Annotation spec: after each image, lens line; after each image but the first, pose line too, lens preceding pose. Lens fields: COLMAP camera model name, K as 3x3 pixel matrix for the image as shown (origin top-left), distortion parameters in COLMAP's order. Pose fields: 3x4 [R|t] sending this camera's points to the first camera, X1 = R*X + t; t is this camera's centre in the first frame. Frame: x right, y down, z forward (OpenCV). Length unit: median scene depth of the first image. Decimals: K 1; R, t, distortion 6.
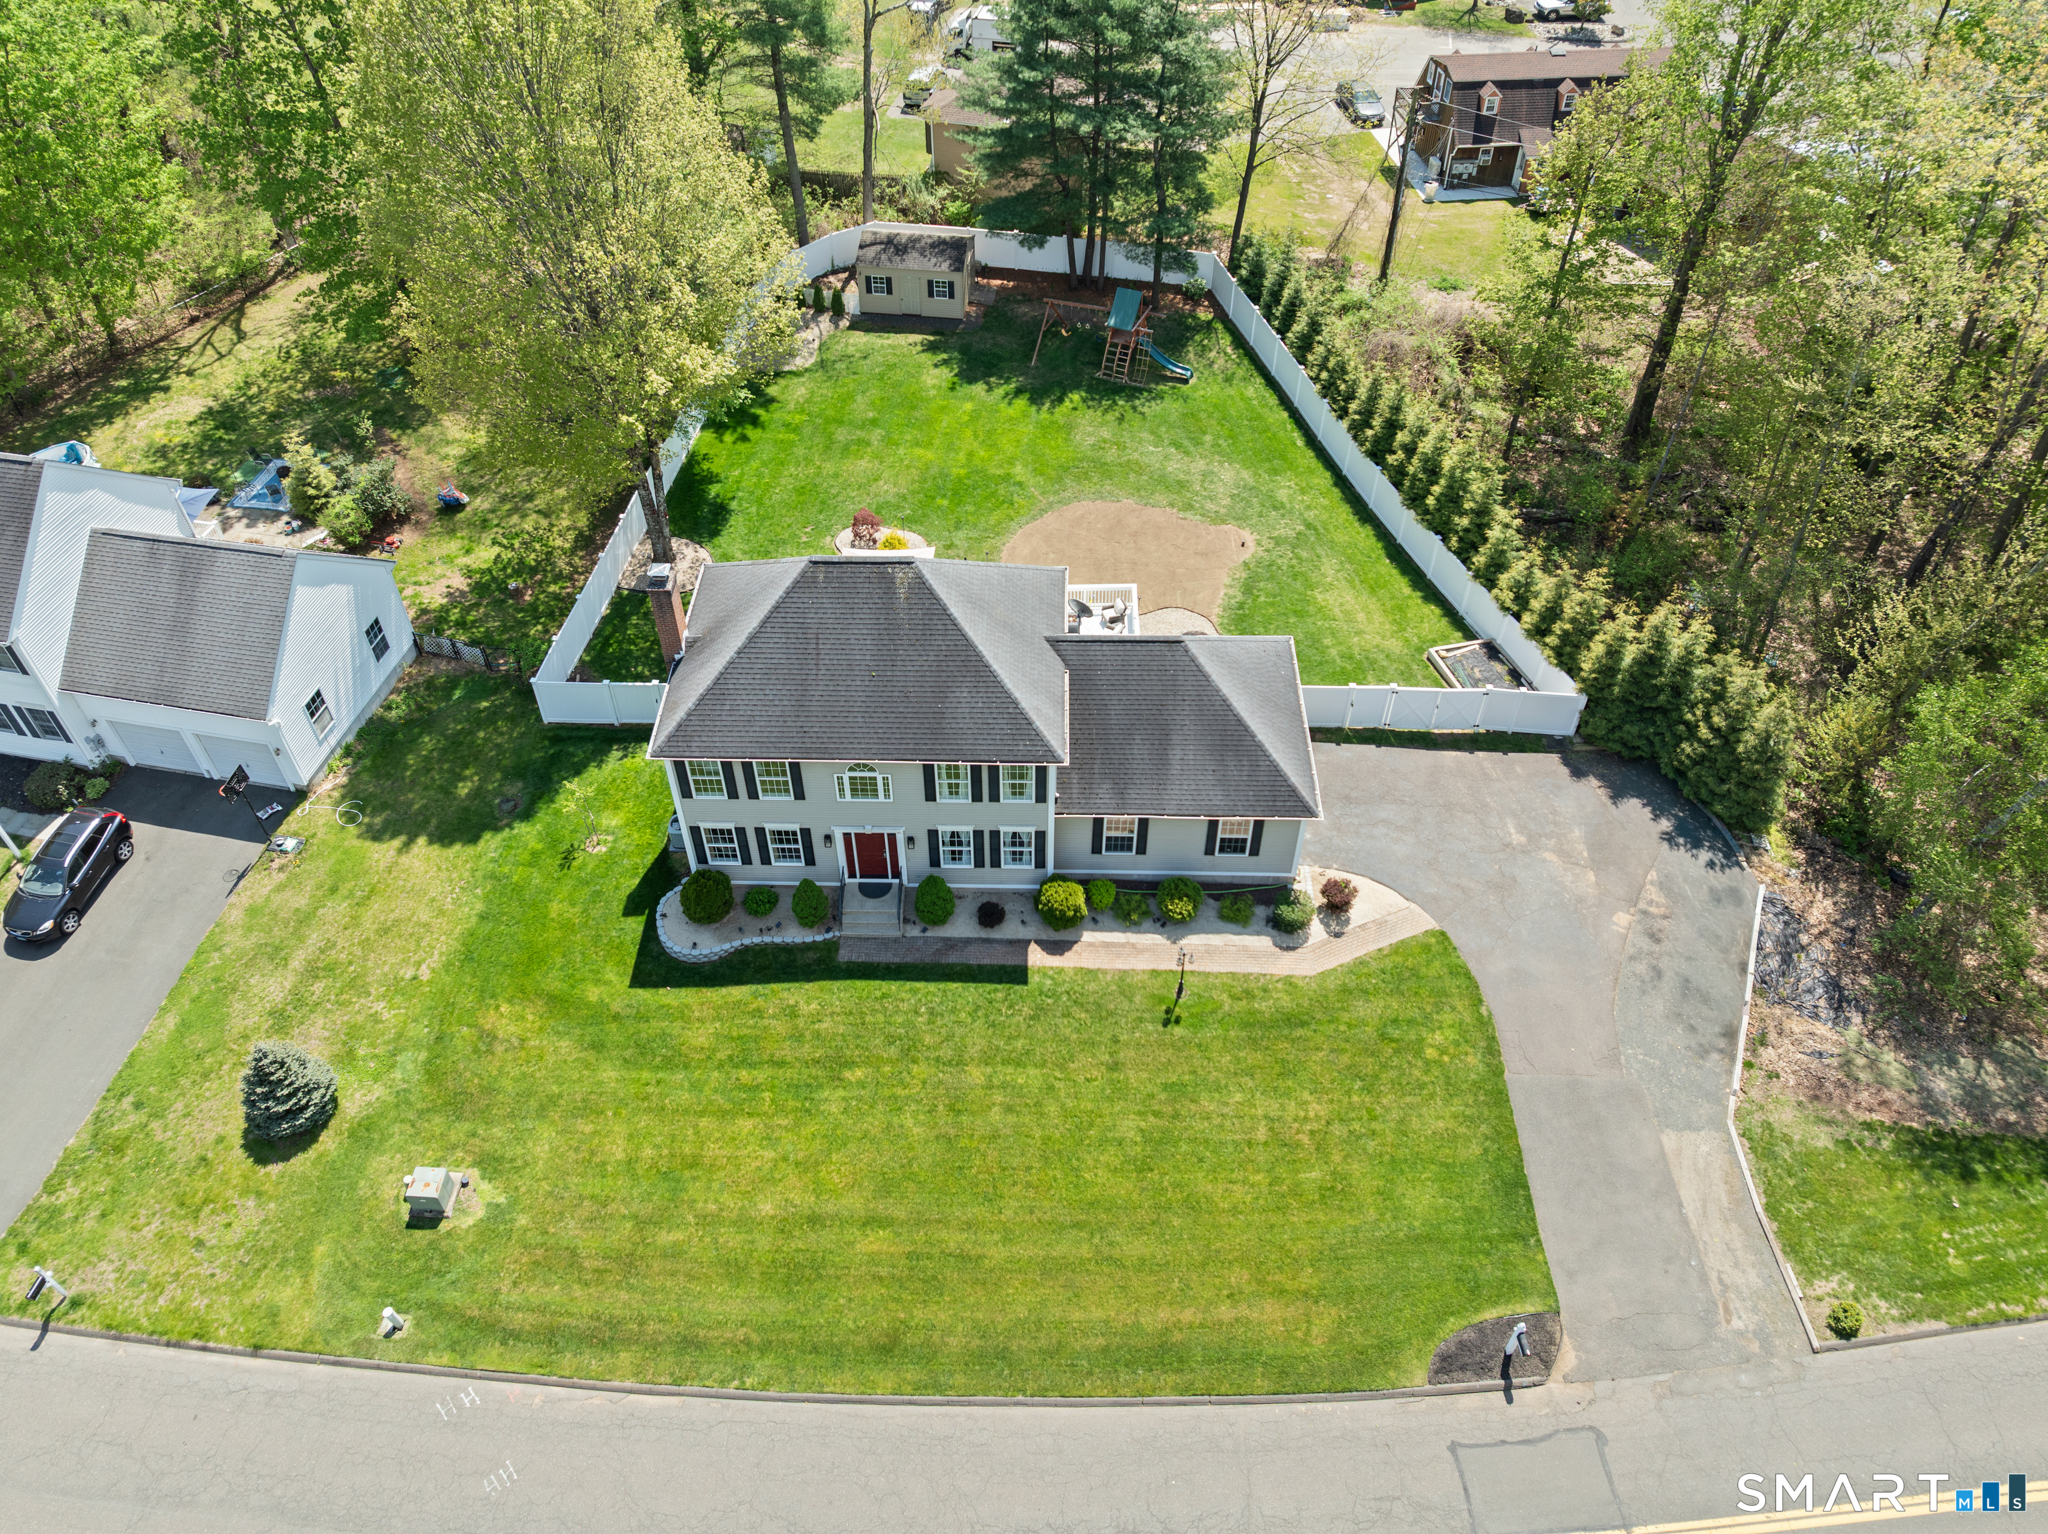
lens RADIAL K [[1461.4, 0, 1019.6], [0, 1461.4, 765.6], [0, 0, 1]] dist [-0.043616, 0.019036]
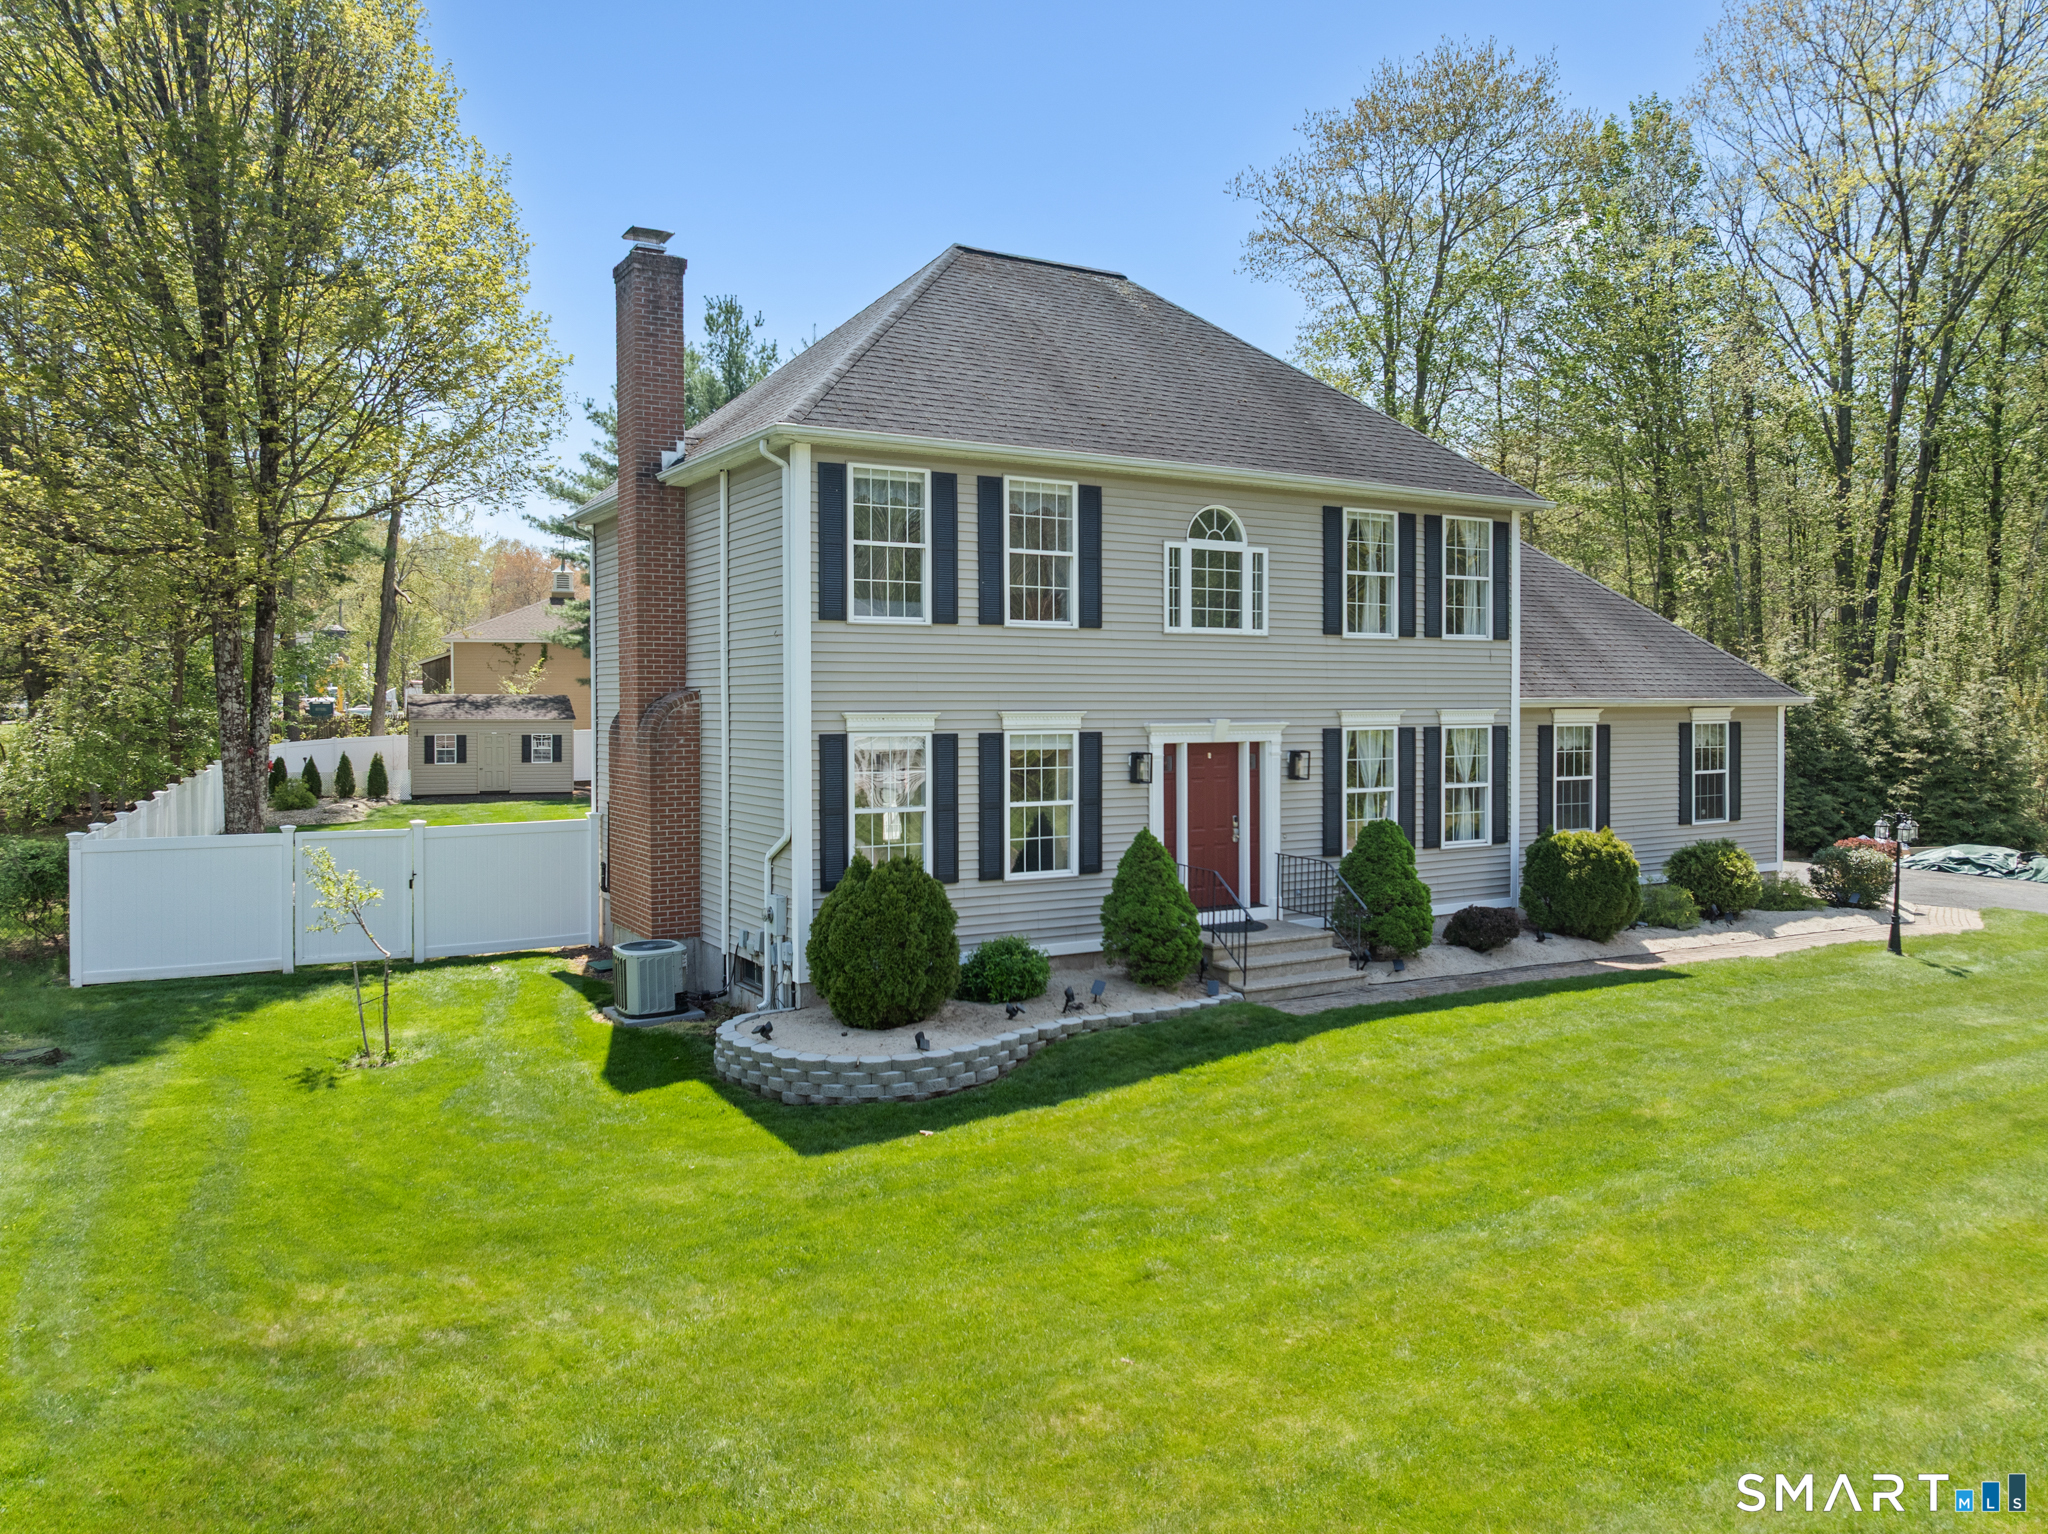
lens RADIAL K [[1461.4, 0, 991.2], [0, 1461.4, 742.6], [0, 0, 1]] dist [-0.043616, 0.019036]
pose [[0.855961, -0.010909, 0.516926, -0.266930], [0.363480, 0.723727, -0.586602, 0.190694], [-0.367714, 0.690000, 0.623447, 0.543541]]
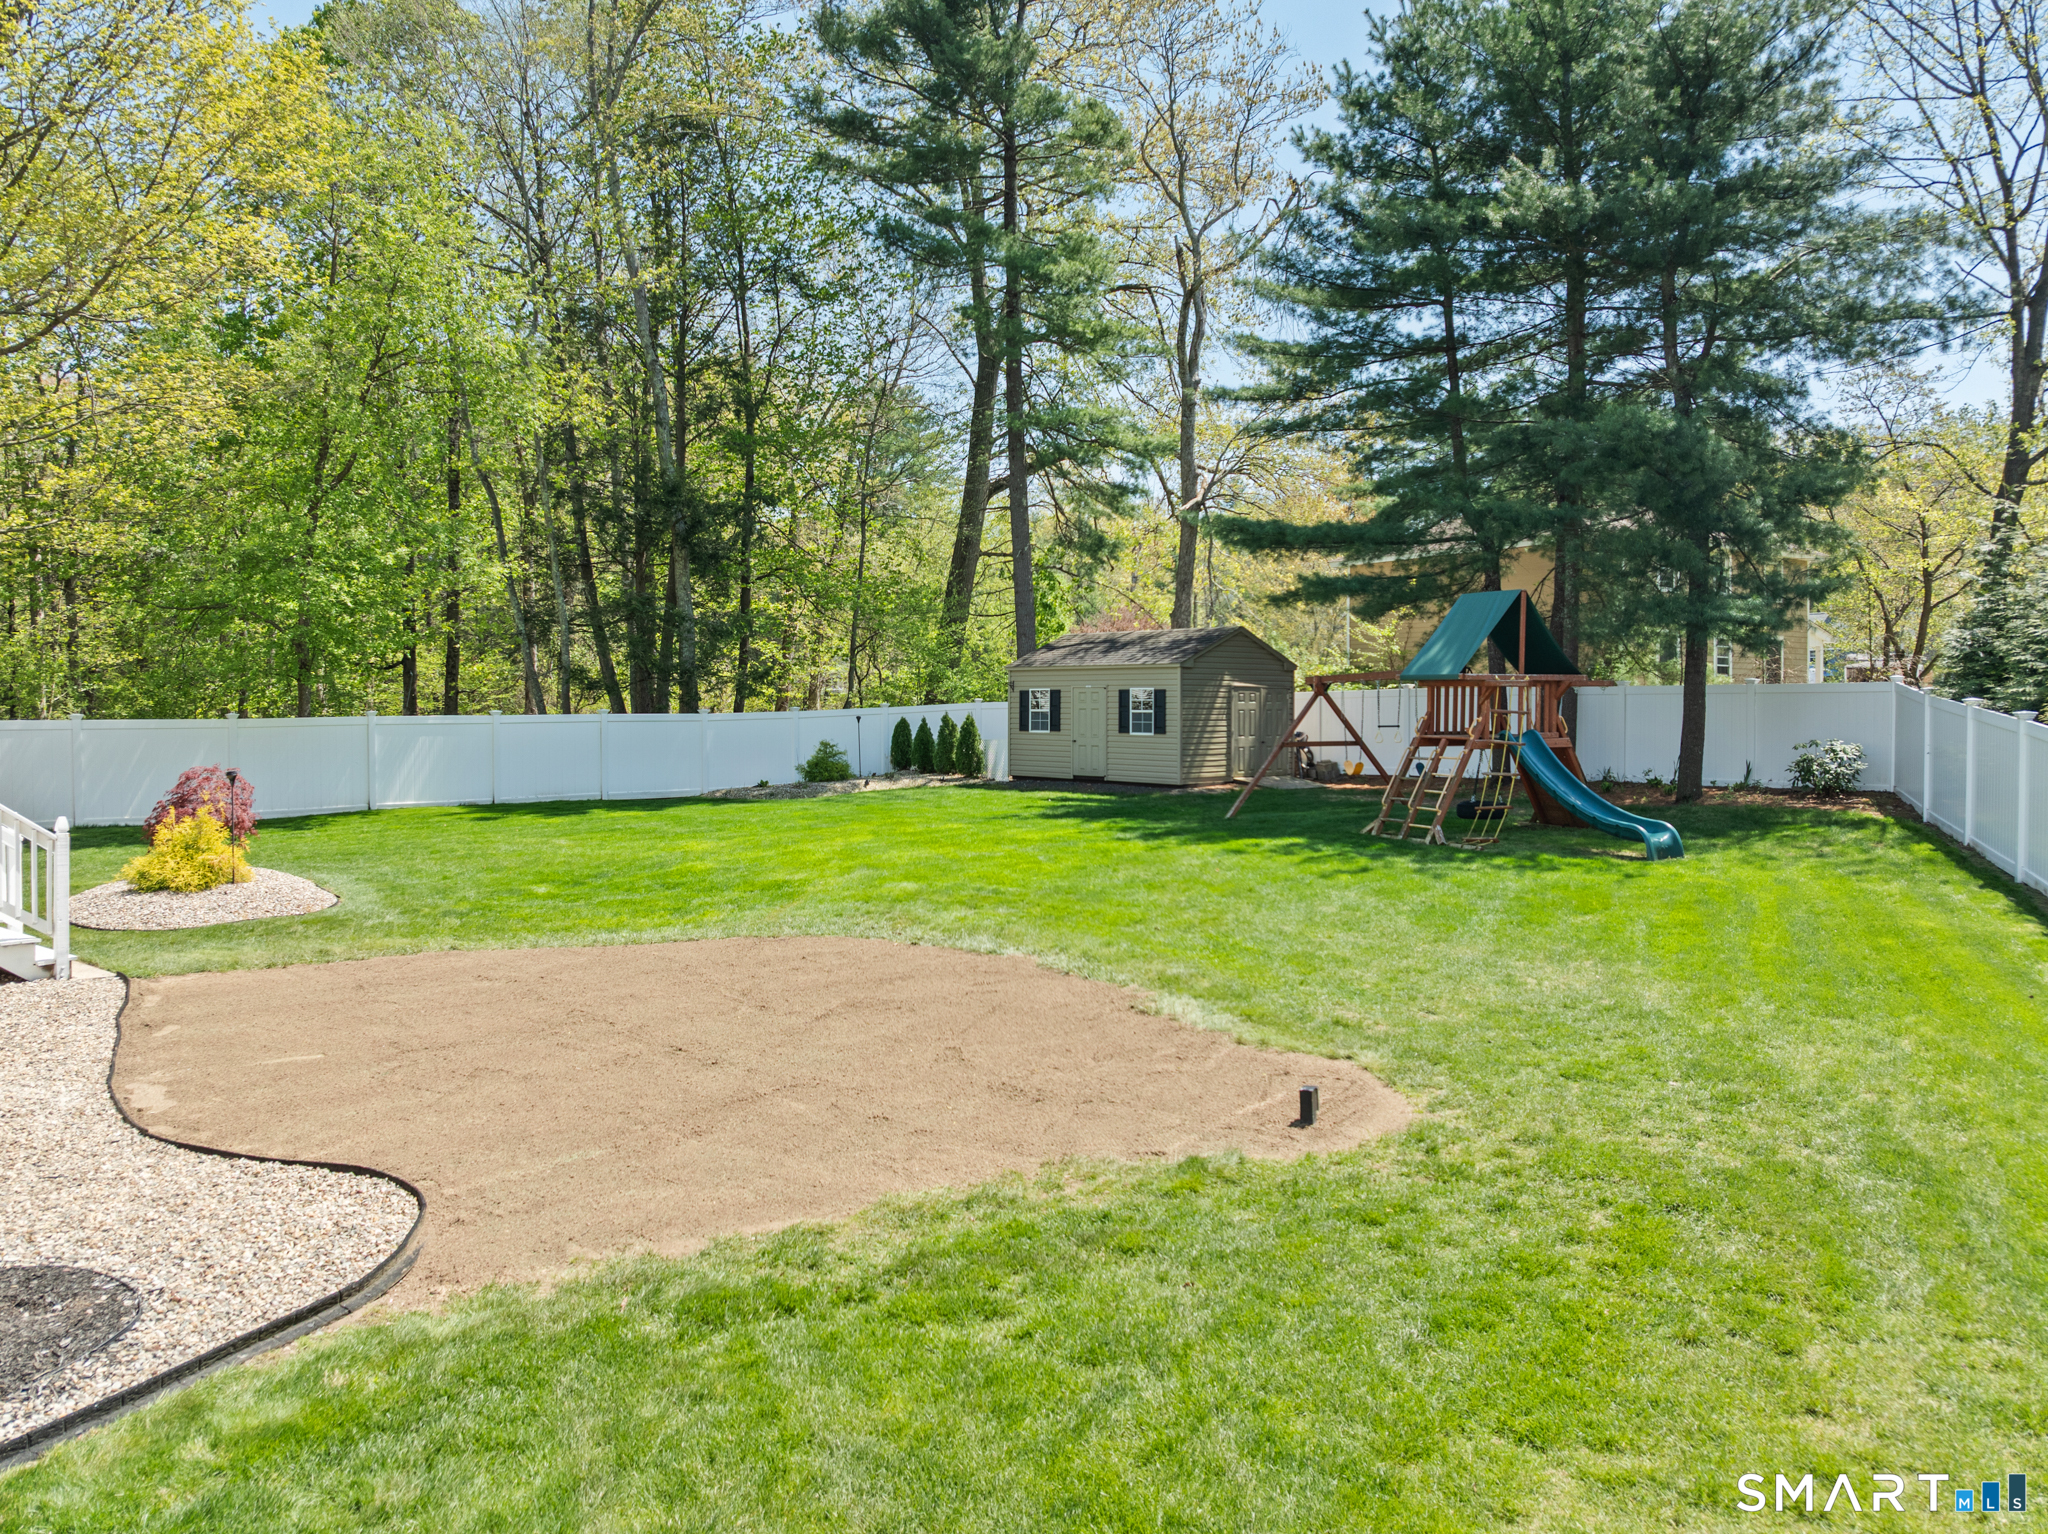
lens RADIAL K [[1461.4, 0, 1019.0], [0, 1461.4, 735.8], [0, 0, 1]] dist [-0.043616, 0.019036]
pose [[0.786799, 0.015461, -0.617016, 0.218624], [-0.439324, 0.716200, -0.542266, -0.084494], [0.433523, 0.697724, 0.570298, 0.851535]]
